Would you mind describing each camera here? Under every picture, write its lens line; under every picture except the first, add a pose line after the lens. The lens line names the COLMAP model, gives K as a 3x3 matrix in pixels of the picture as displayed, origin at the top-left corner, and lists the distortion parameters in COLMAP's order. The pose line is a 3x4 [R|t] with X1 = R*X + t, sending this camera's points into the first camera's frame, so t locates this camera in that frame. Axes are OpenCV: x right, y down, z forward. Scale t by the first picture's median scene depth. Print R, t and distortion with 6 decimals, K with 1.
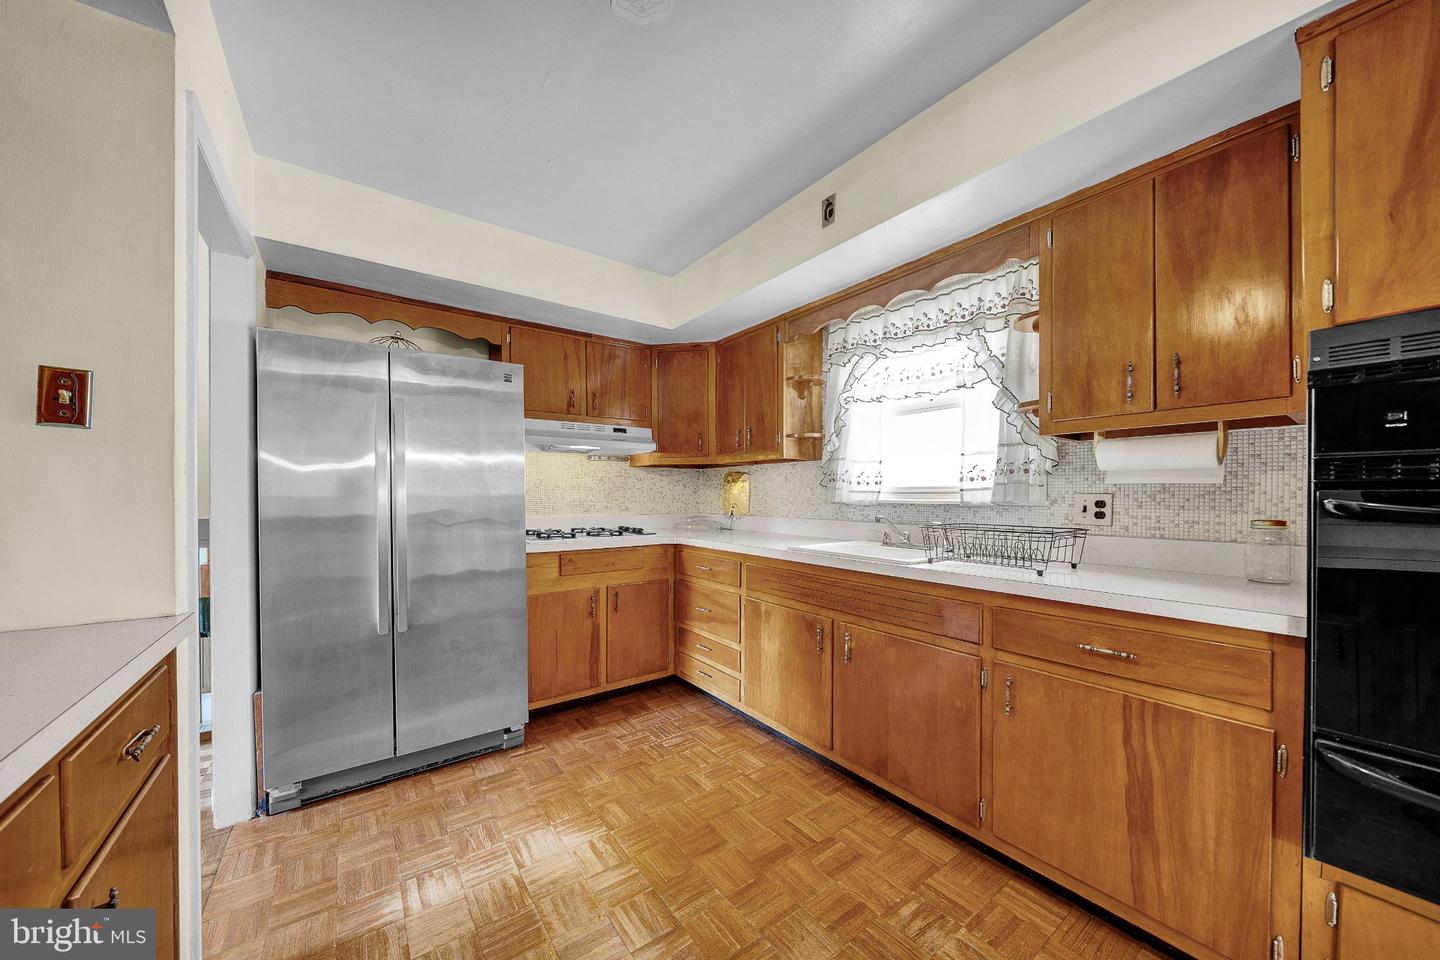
lens RADIAL K [[504.7, 0, 717.4], [0, 504.7, 490.4], [0, 0, 1]] dist [-0.000643, -0.000041]
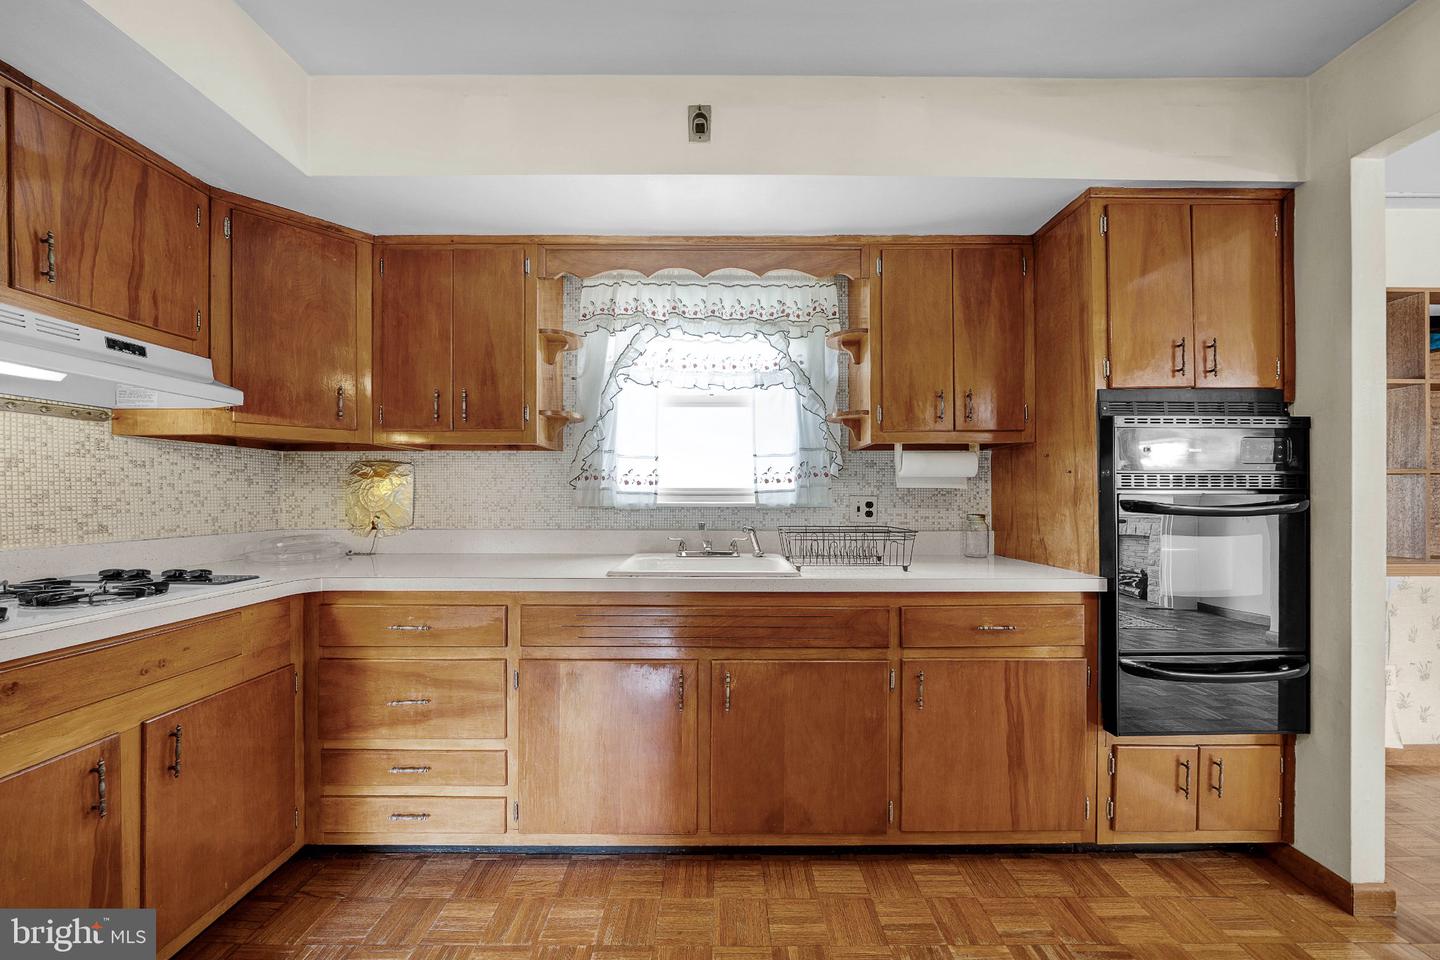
lens RADIAL K [[504.7, 0, 717.4], [0, 504.7, 490.4], [0, 0, 1]] dist [-0.000643, -0.000041]
pose [[0.590752, 0.008777, 0.806806, -0.304623], [-0.006955, 0.999959, -0.005785, 0.002075], [-0.806823, -0.002194, 0.590789, 0.428347]]
